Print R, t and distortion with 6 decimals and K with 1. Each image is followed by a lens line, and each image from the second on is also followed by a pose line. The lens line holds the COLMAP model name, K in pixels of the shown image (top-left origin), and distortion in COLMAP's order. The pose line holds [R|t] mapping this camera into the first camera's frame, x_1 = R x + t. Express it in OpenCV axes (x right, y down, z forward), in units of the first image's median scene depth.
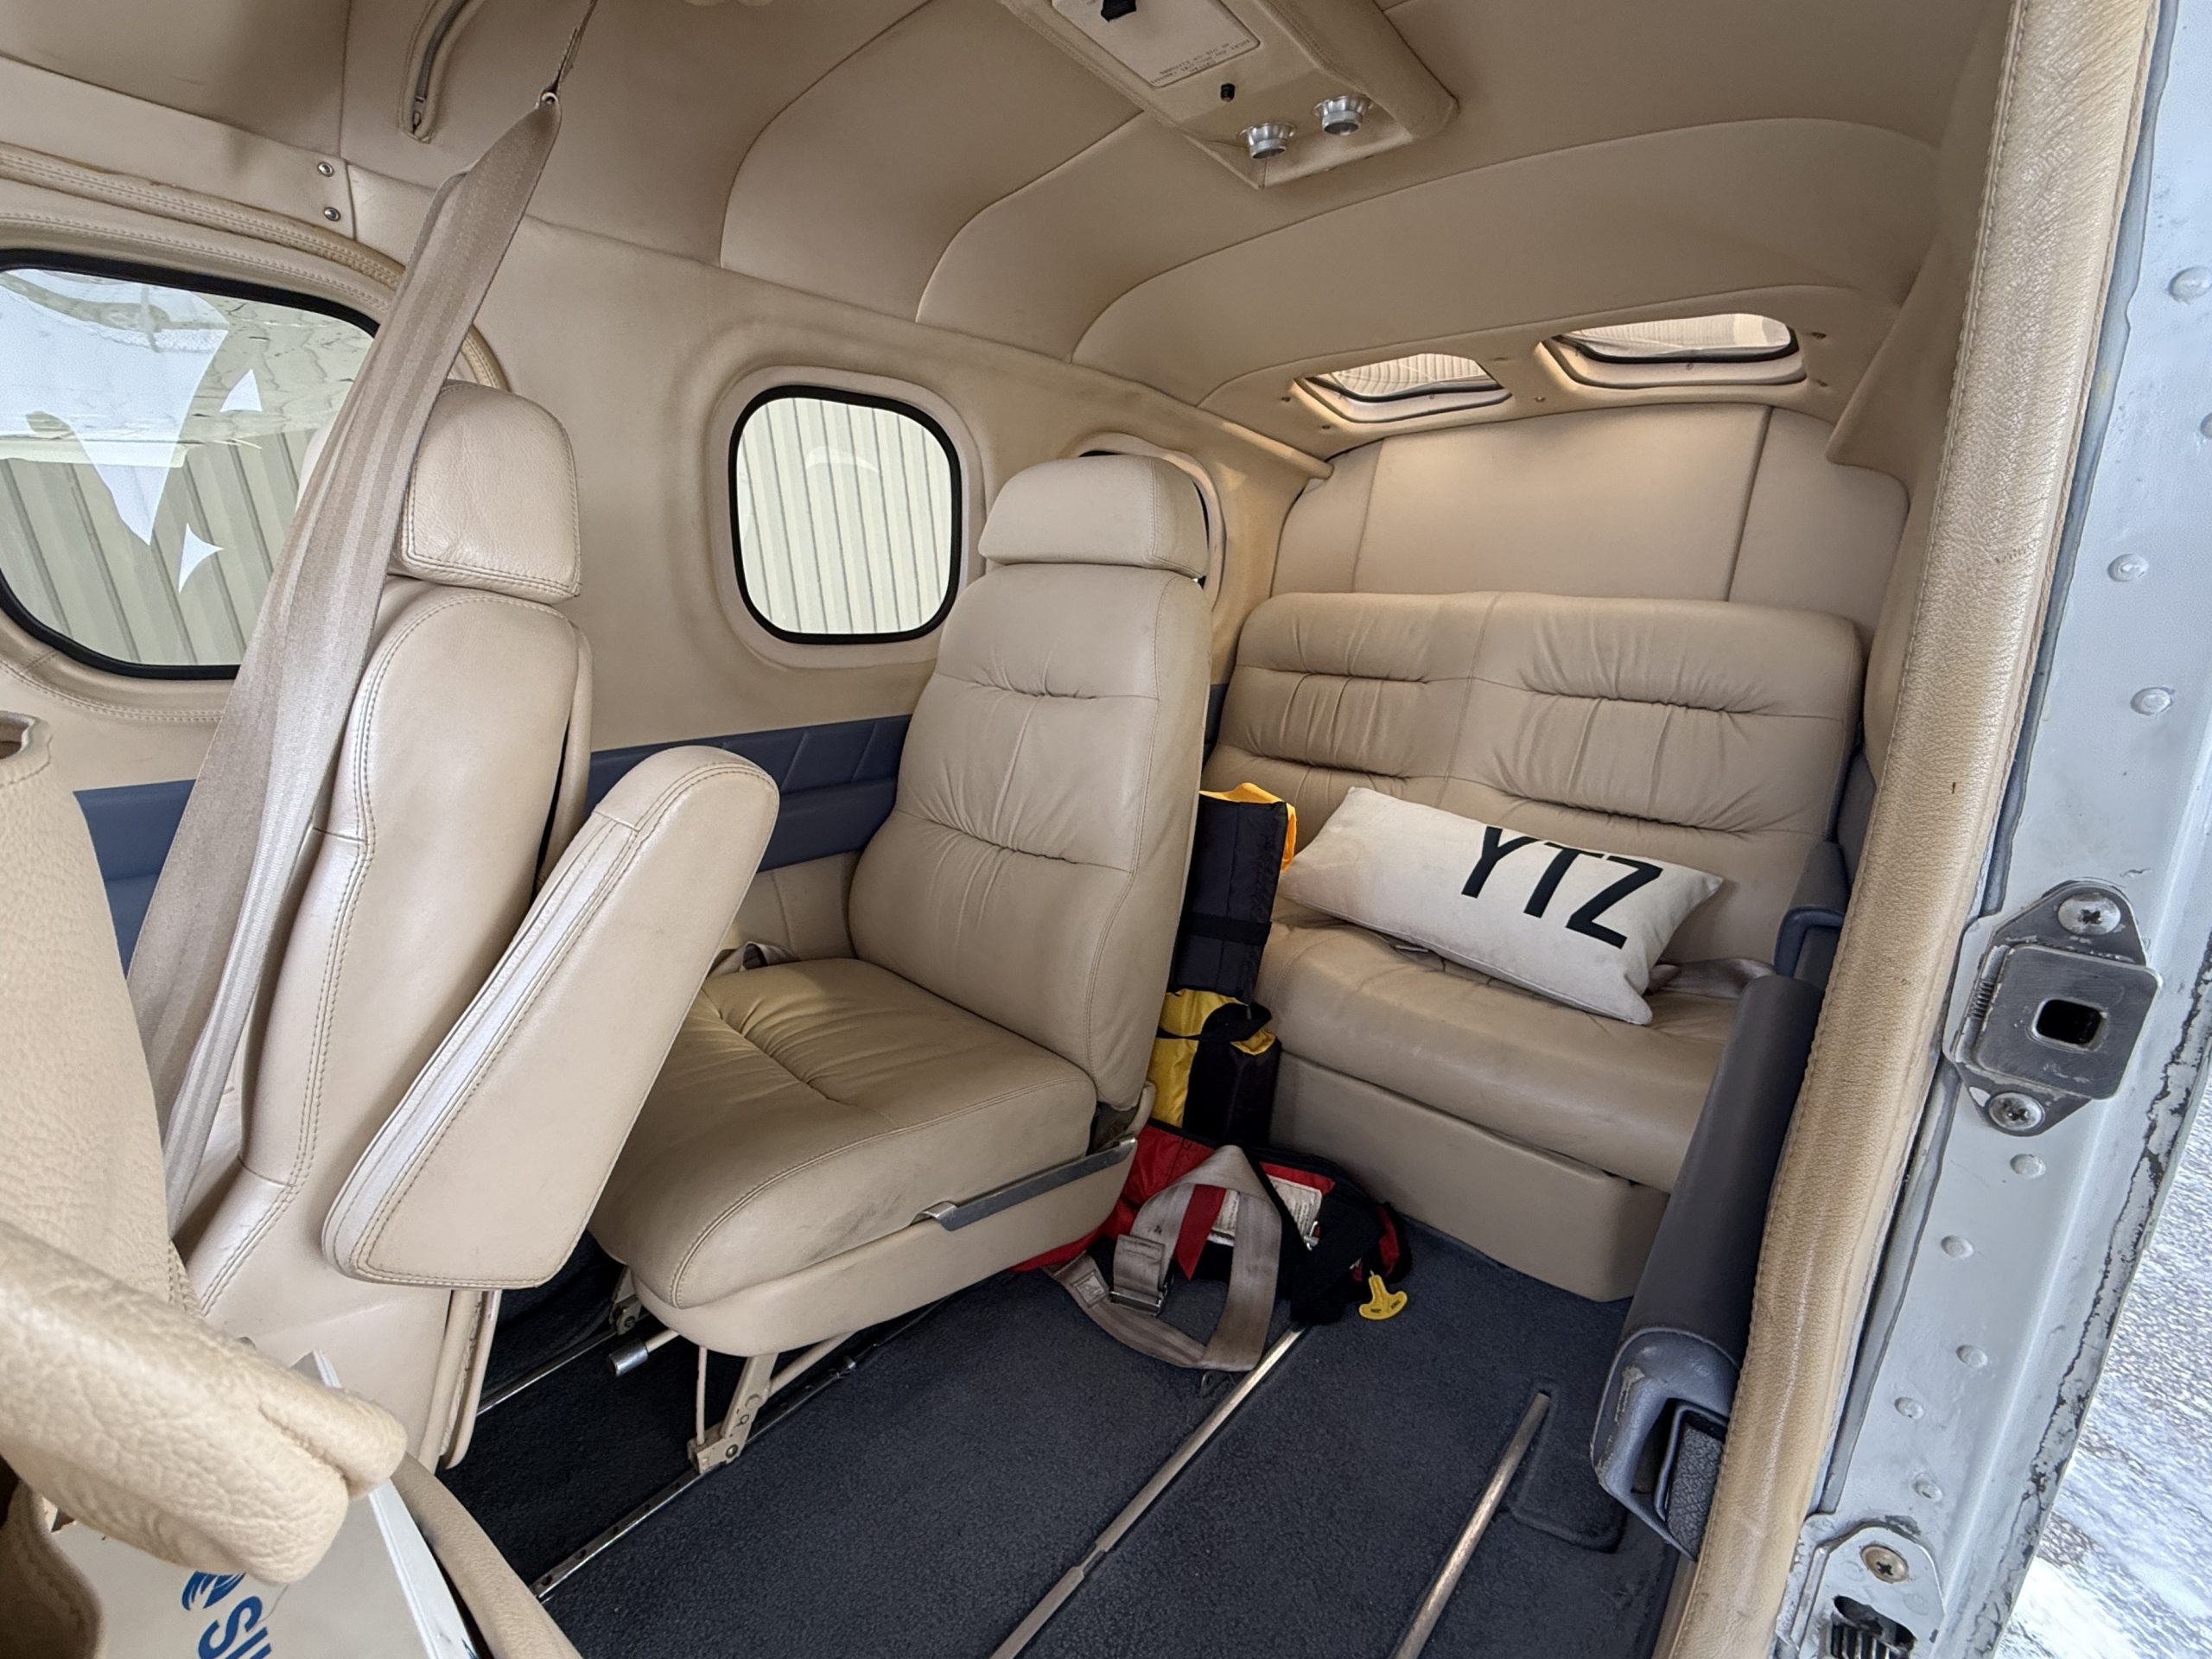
lens RADIAL K [[950.2, 0, 1097.1], [0, 950.2, 829.1], [0, 0, 1]] dist [0.000612, -0.000125]
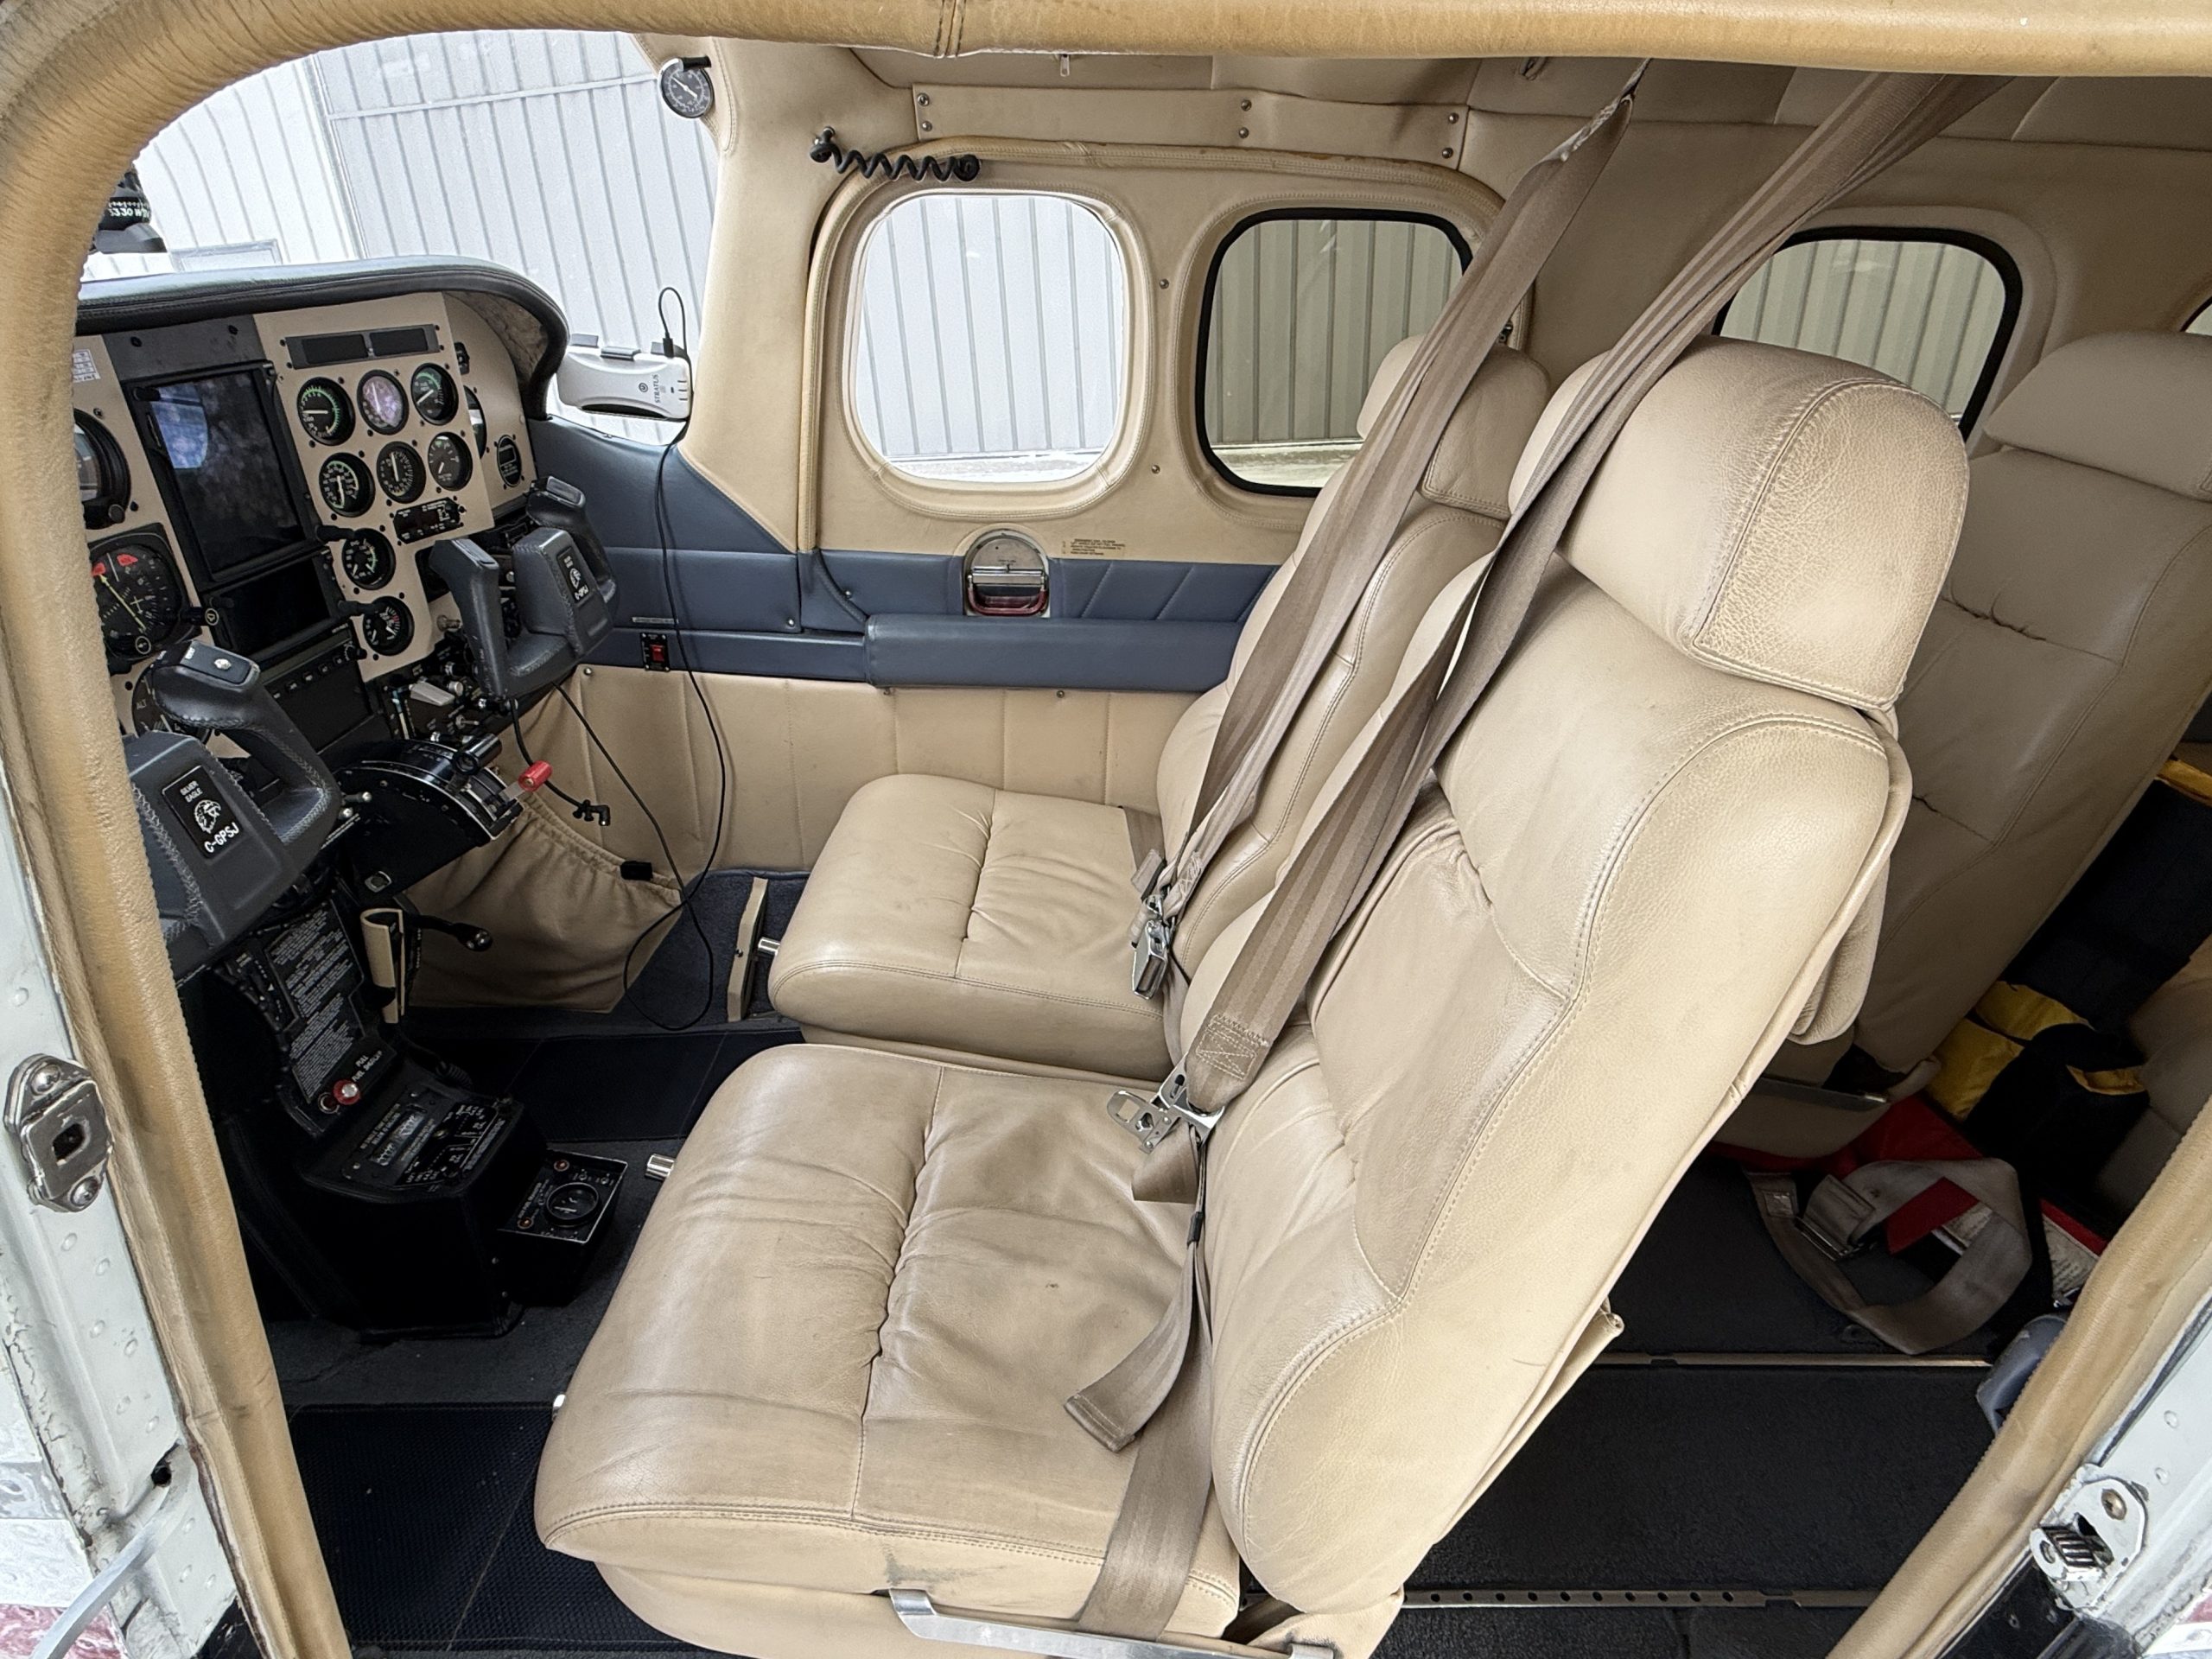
lens RADIAL K [[1137.2, 0, 1096.1], [0, 1137.2, 831.7], [0, 0, 1]] dist [-0.001009, -0.000500]
pose [[0.662461, 0.352449, -0.661003, 0.164917], [-0.201971, 0.933760, 0.295467, -0.102401], [0.721355, -0.062232, 0.689764, -0.340216]]
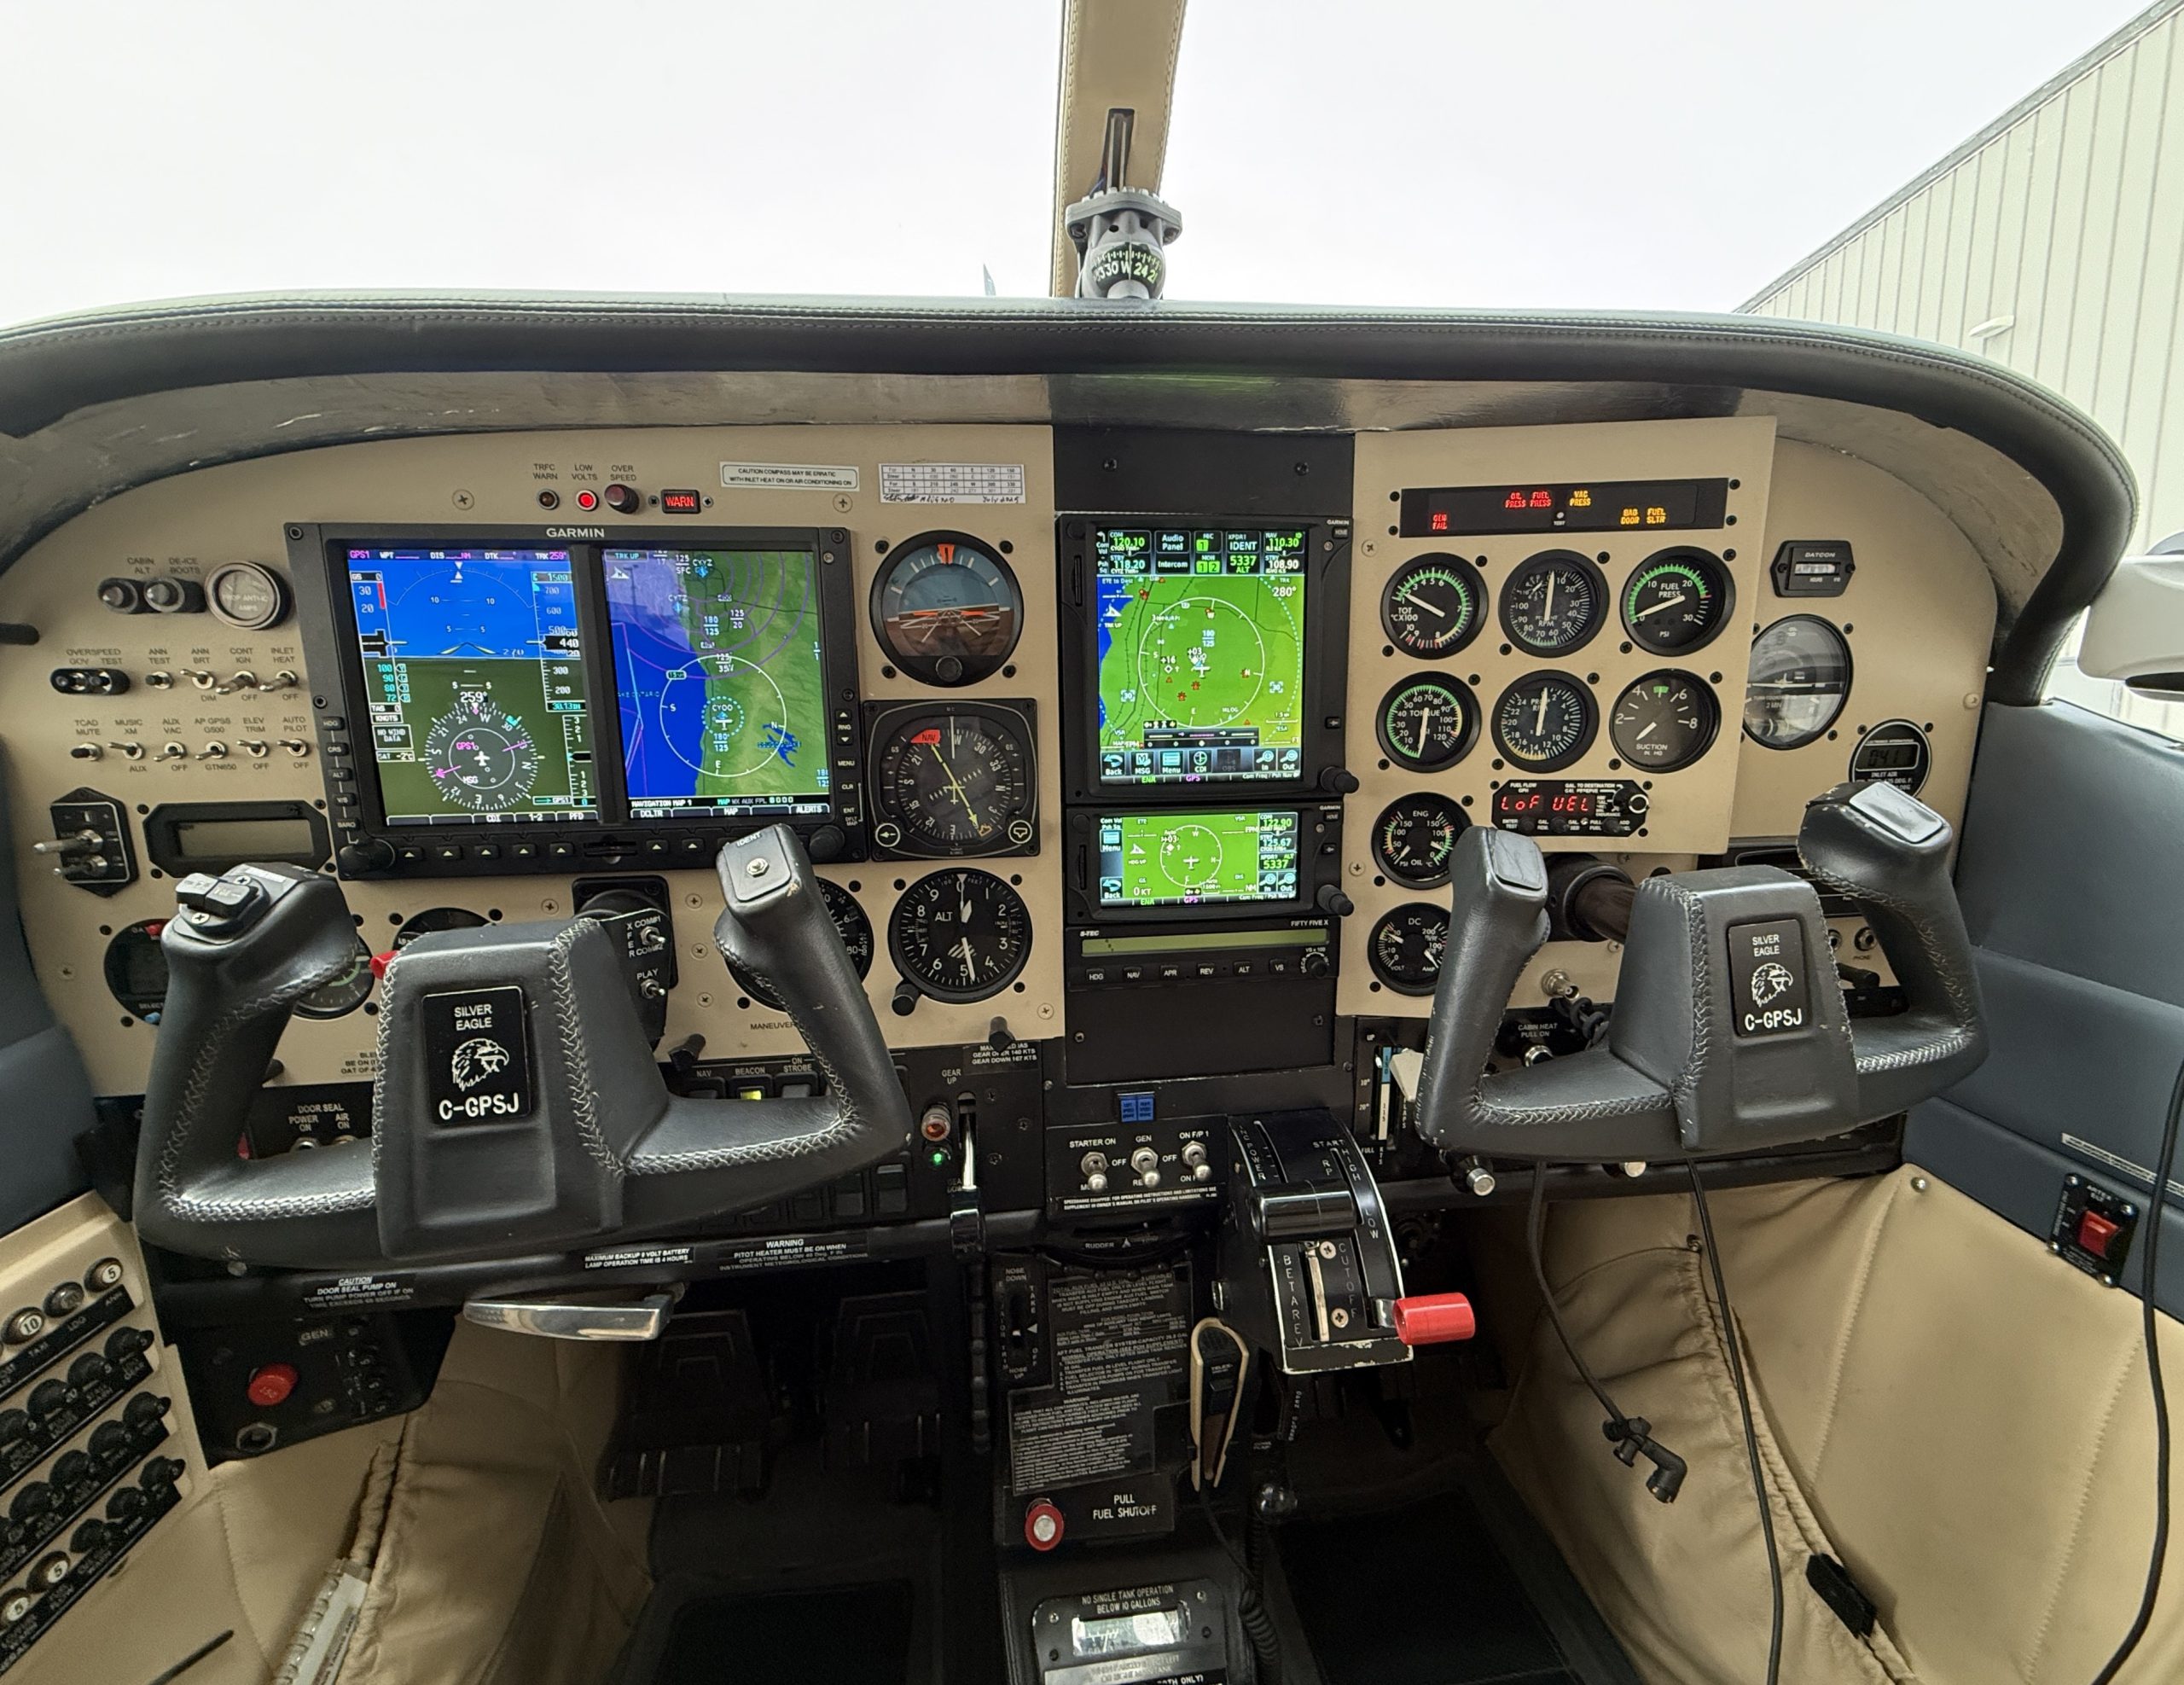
lens RADIAL K [[918.7, 0, 1118.9], [0, 918.7, 841.8], [0, 0, 1]] dist [0.000587, -0.000559]
pose [[-0.639665, 0.136690, -0.756403, -0.532516], [-0.195339, 0.922846, 0.331960, -0.033007], [0.743419, 0.360098, -0.563612, 0.065374]]
